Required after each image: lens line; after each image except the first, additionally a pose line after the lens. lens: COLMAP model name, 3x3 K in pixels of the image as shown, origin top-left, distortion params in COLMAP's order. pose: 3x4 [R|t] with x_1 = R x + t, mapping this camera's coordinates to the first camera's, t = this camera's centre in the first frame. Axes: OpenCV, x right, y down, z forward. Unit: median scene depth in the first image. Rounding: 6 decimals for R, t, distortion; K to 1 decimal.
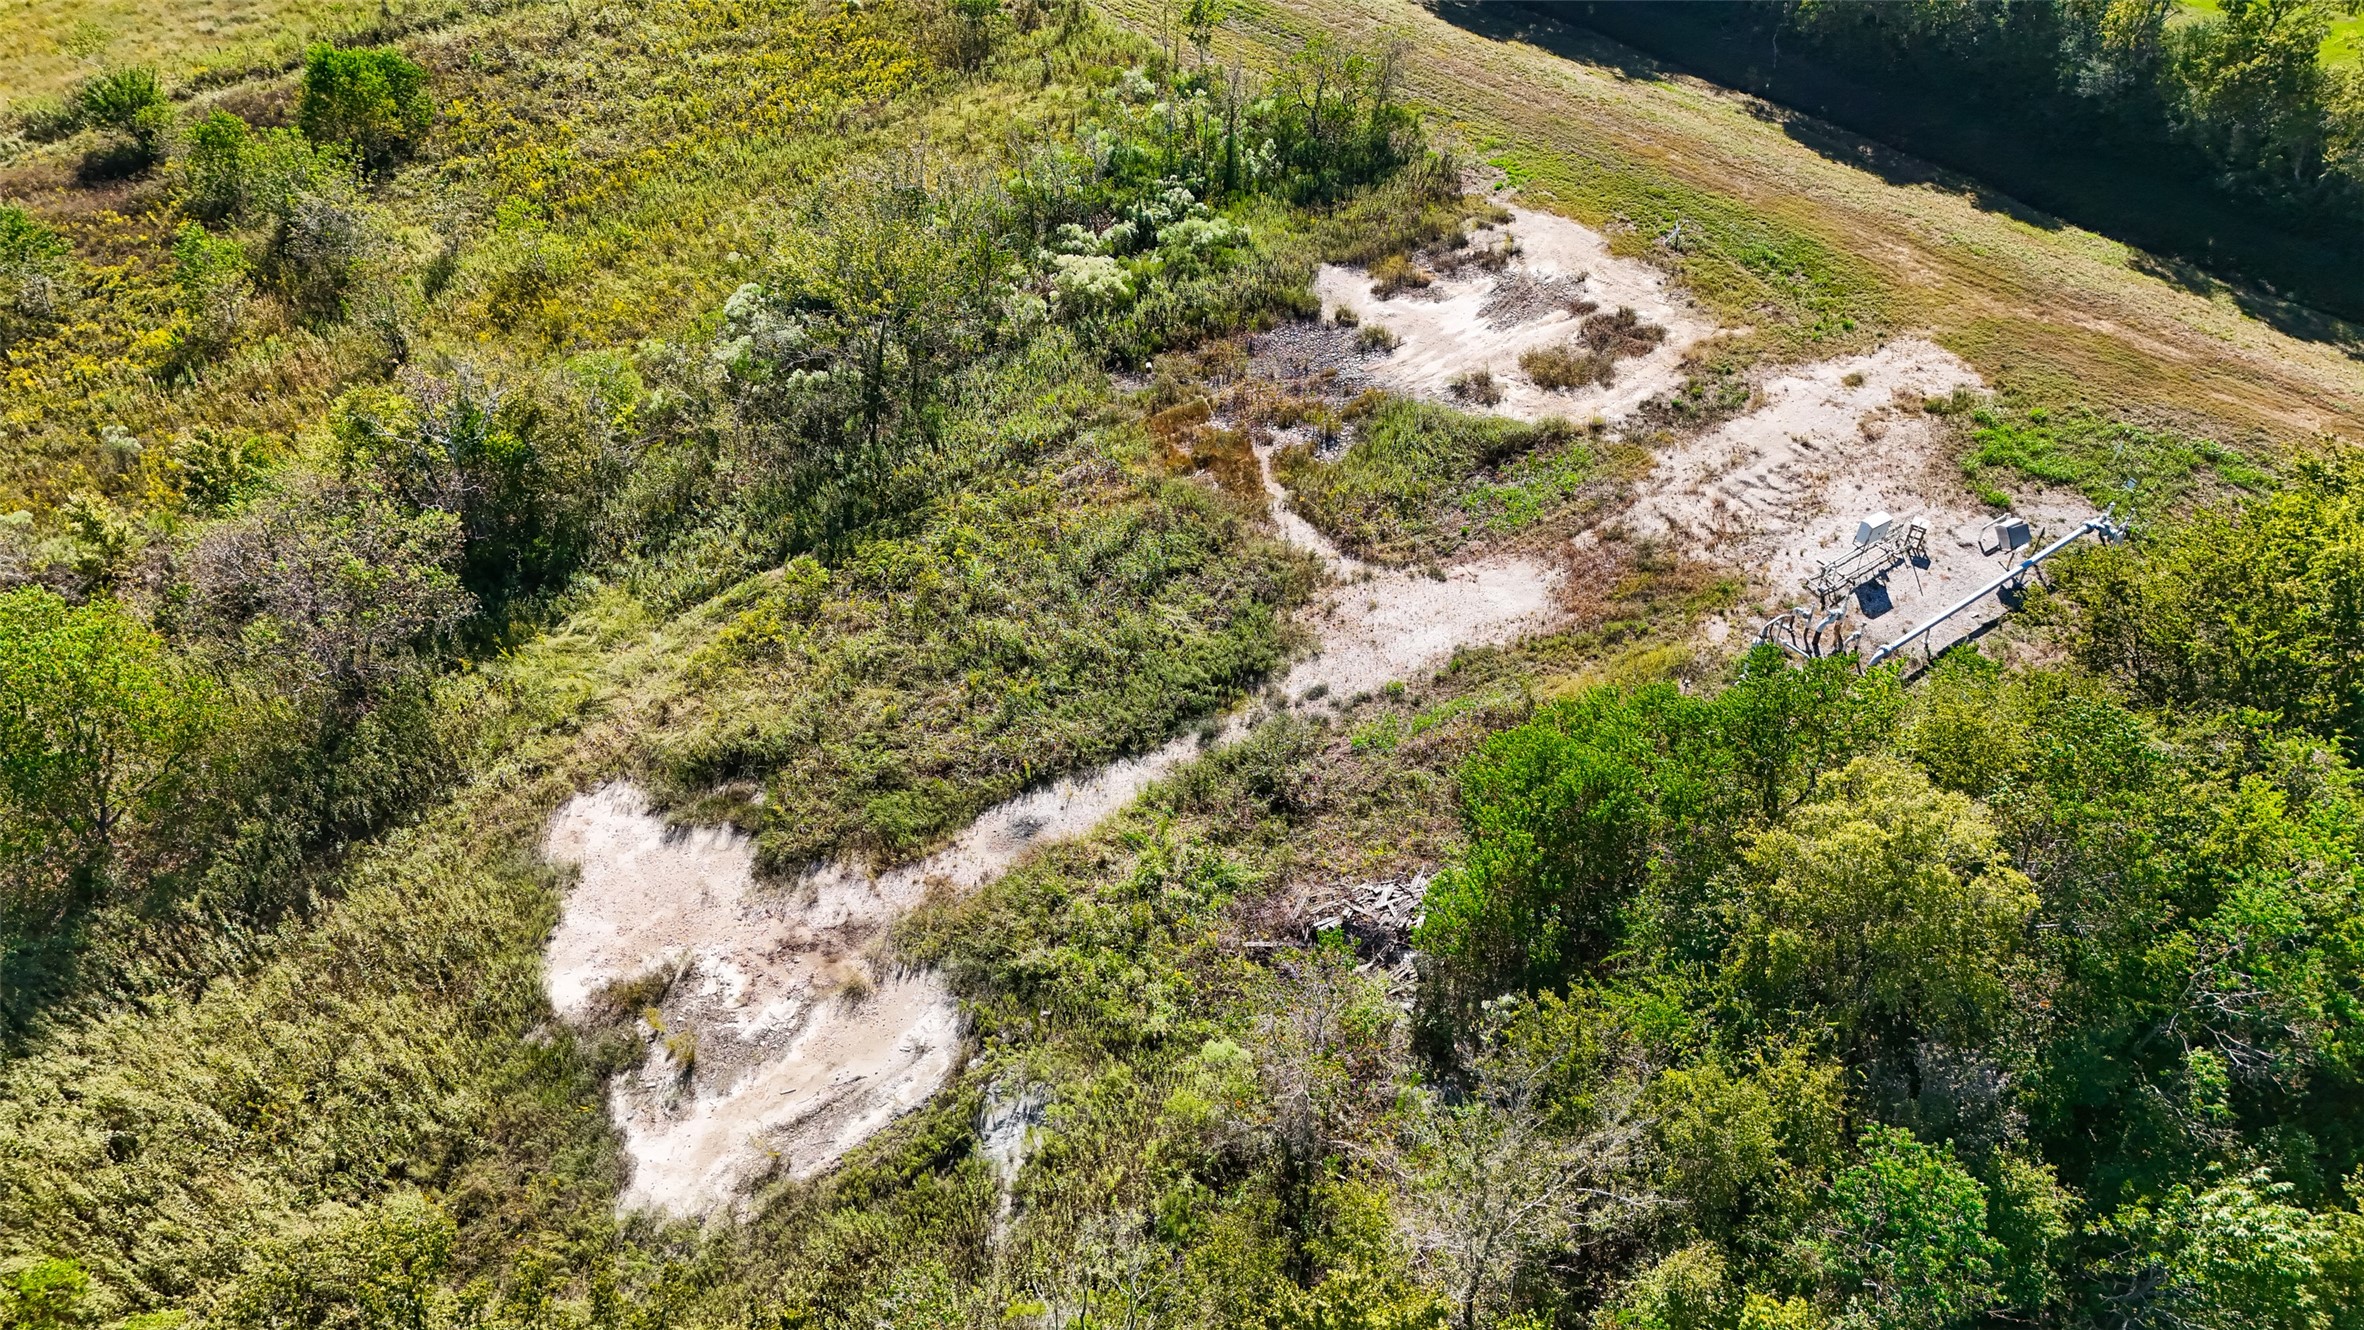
lens RADIAL K [[1732.7, 0, 1177.7], [0, 1732.7, 668.7], [0, 0, 1]] dist [0.094830, -0.107534]
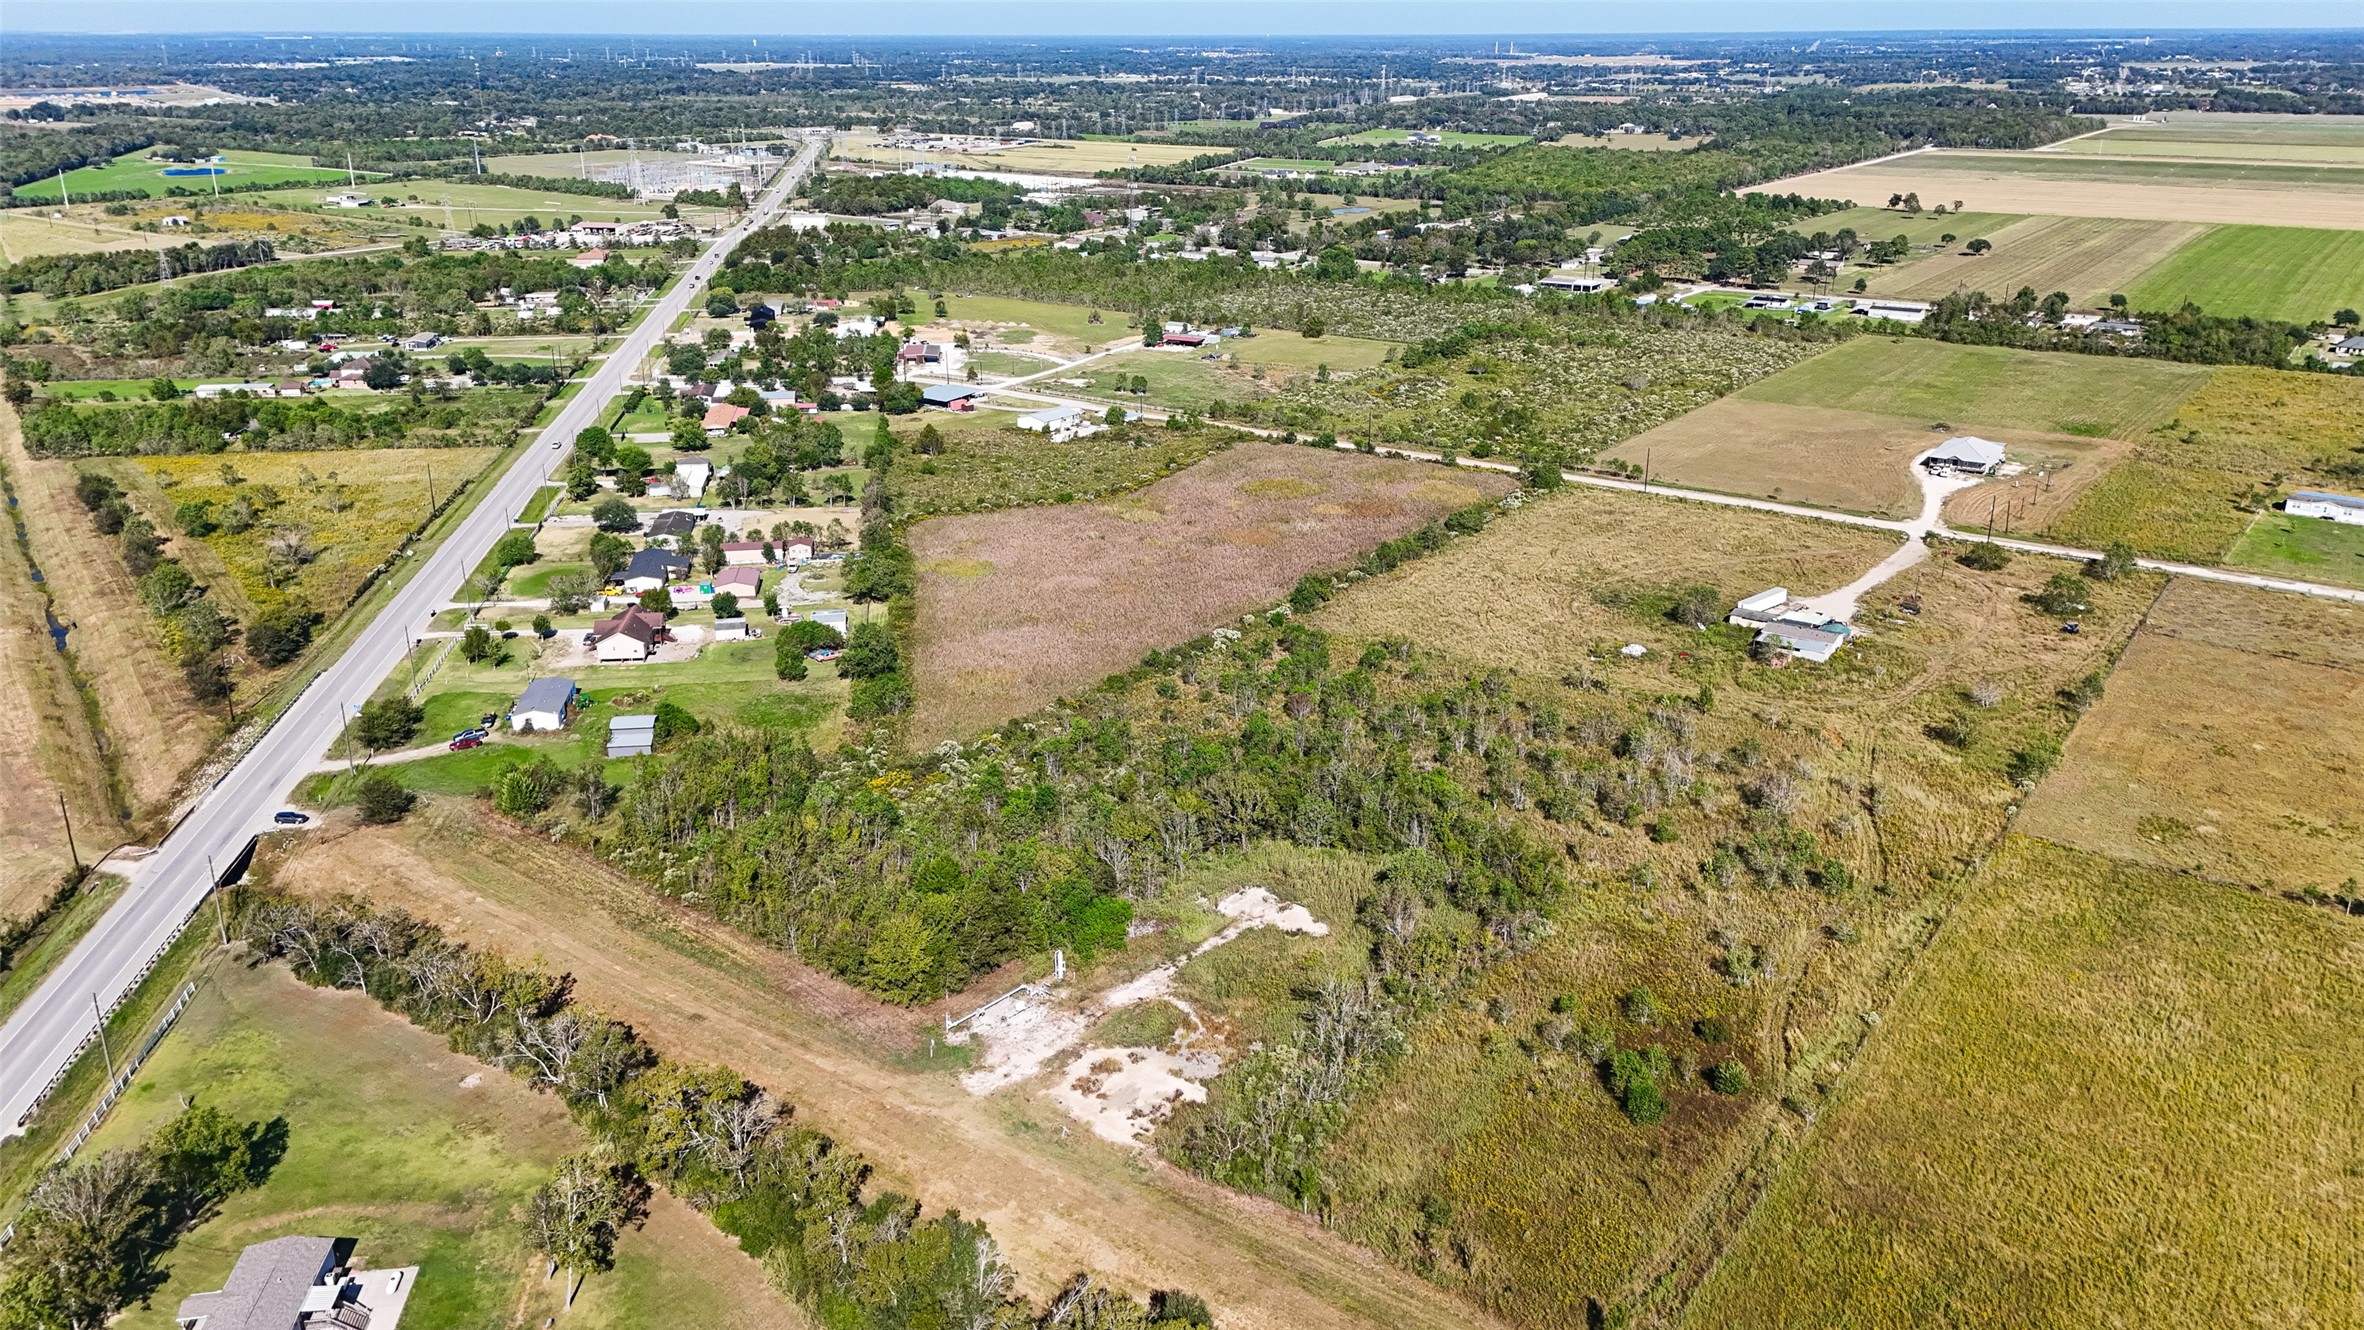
lens RADIAL K [[1732.7, 0, 1177.7], [0, 1732.7, 668.7], [0, 0, 1]] dist [0.094830, -0.107534]
pose [[-0.975159, 0.079349, -0.206806, 0.675948], [-0.142860, 0.488213, 0.860952, -3.072407], [0.169281, 0.869110, -0.464750, 1.865346]]
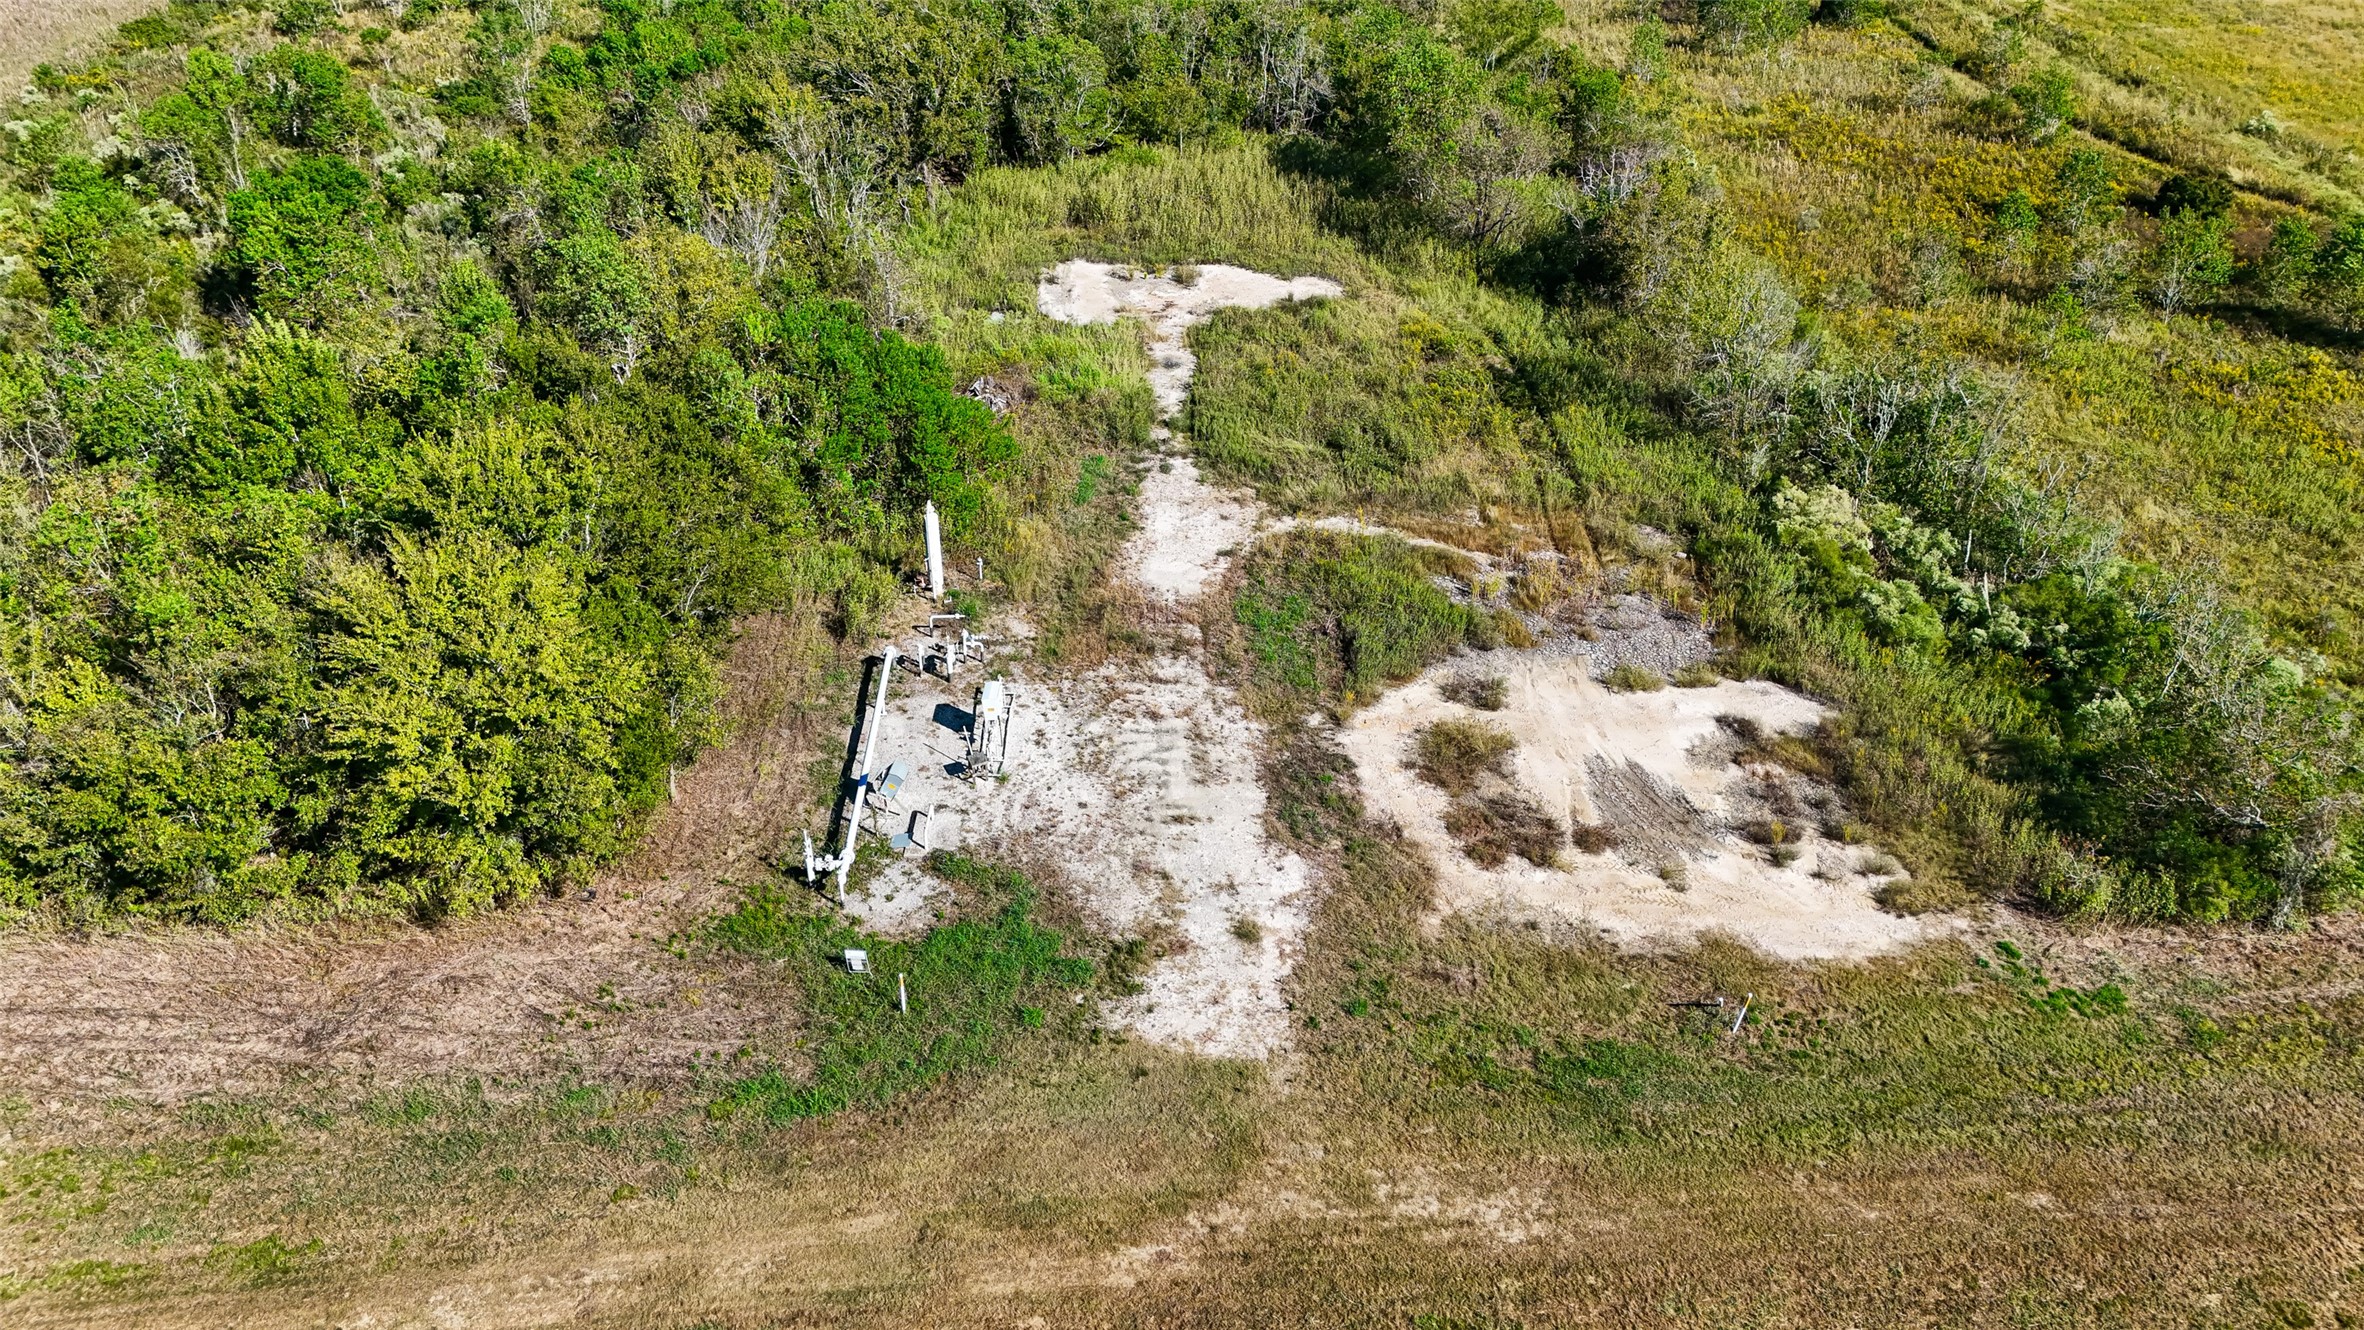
lens RADIAL K [[1732.7, 0, 1177.7], [0, 1732.7, 668.7], [0, 0, 1]] dist [0.094830, -0.107534]
pose [[-0.572634, 0.446890, -0.687299, 0.875887], [-0.538891, 0.426601, 0.726366, -0.737694], [0.617808, 0.786321, -0.003461, 0.944947]]
